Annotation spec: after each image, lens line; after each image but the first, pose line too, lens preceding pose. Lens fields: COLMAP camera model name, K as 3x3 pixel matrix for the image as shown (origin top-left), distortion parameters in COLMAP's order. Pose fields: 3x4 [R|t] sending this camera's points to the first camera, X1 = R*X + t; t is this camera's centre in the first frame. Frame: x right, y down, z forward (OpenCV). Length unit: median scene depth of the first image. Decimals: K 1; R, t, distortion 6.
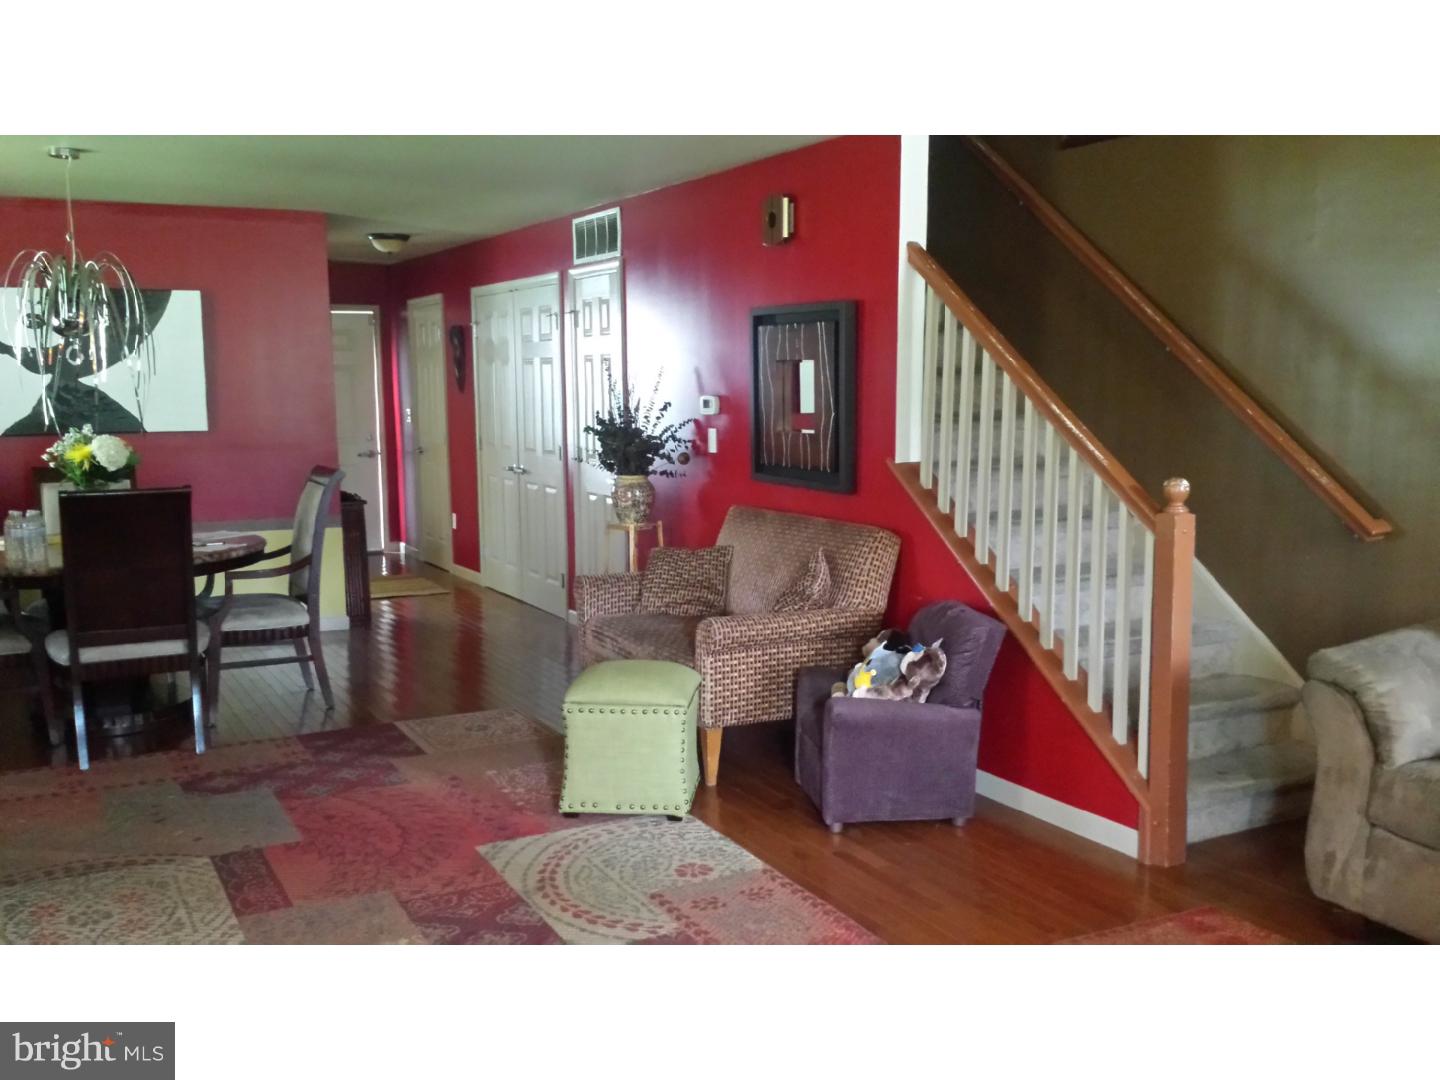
lens RADIAL K [[1301.0, 0, 722.4], [0, 1301.0, 492.9], [0, 0, 1]] dist [0.117951, -0.240713]
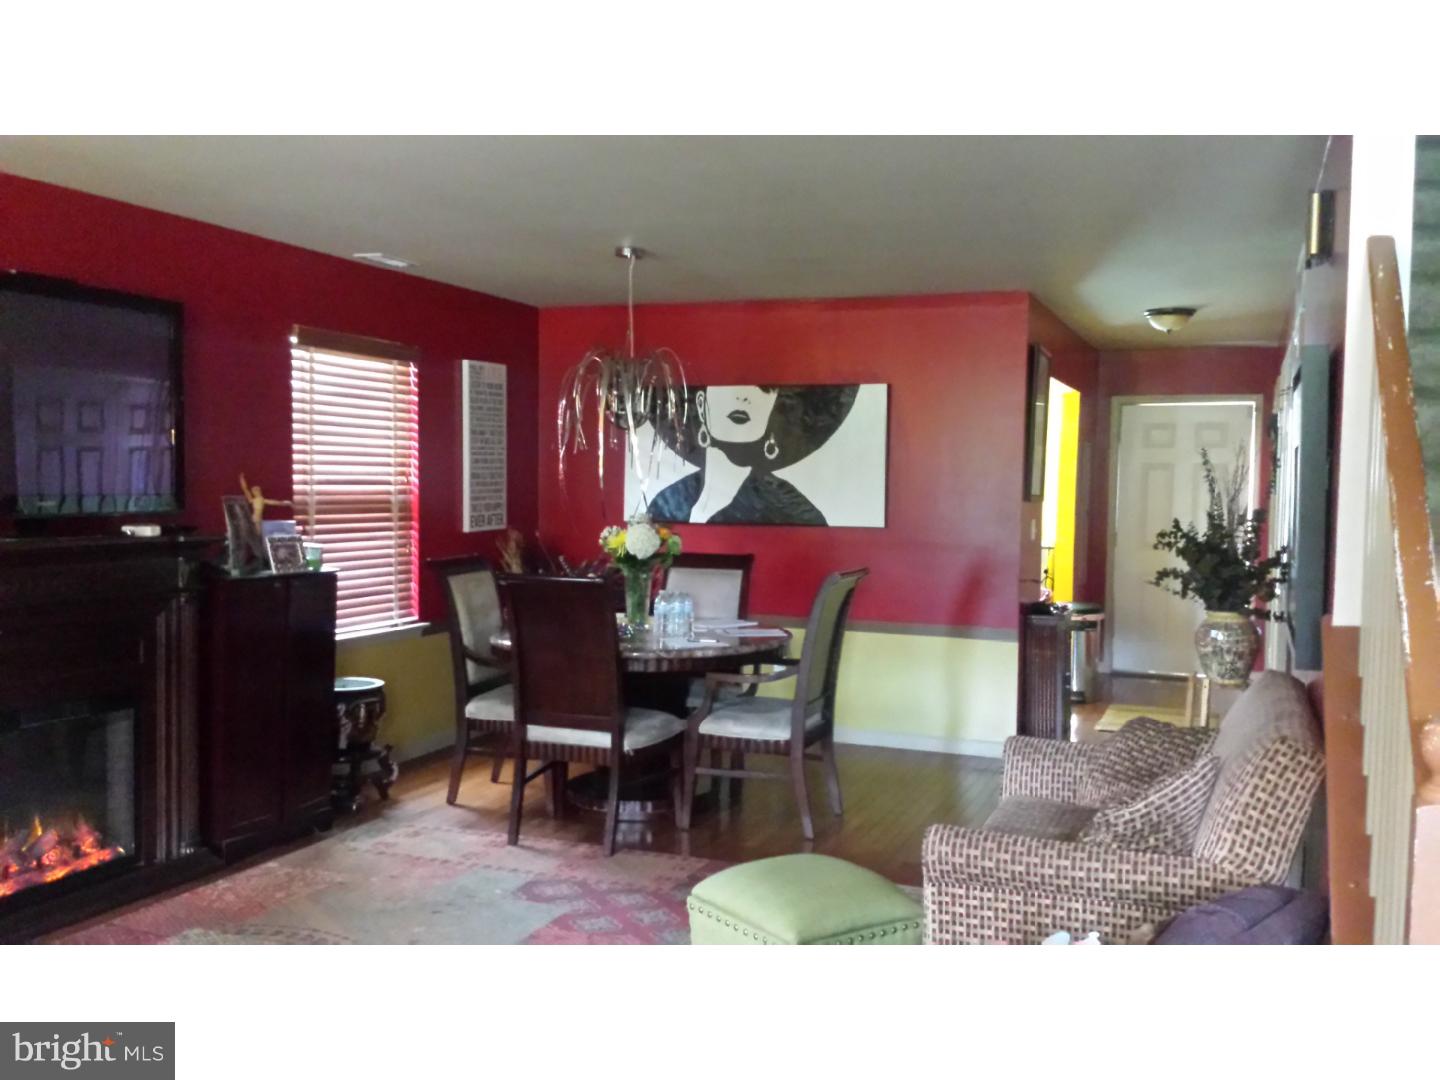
lens RADIAL K [[1301.0, 0, 722.4], [0, 1301.0, 492.9], [0, 0, 1]] dist [0.117951, -0.240713]
pose [[0.650443, 0.020435, -0.759280, 0.386479], [-0.078016, 0.996148, -0.040023, -0.035711], [0.755538, 0.085268, 0.649532, 0.412980]]
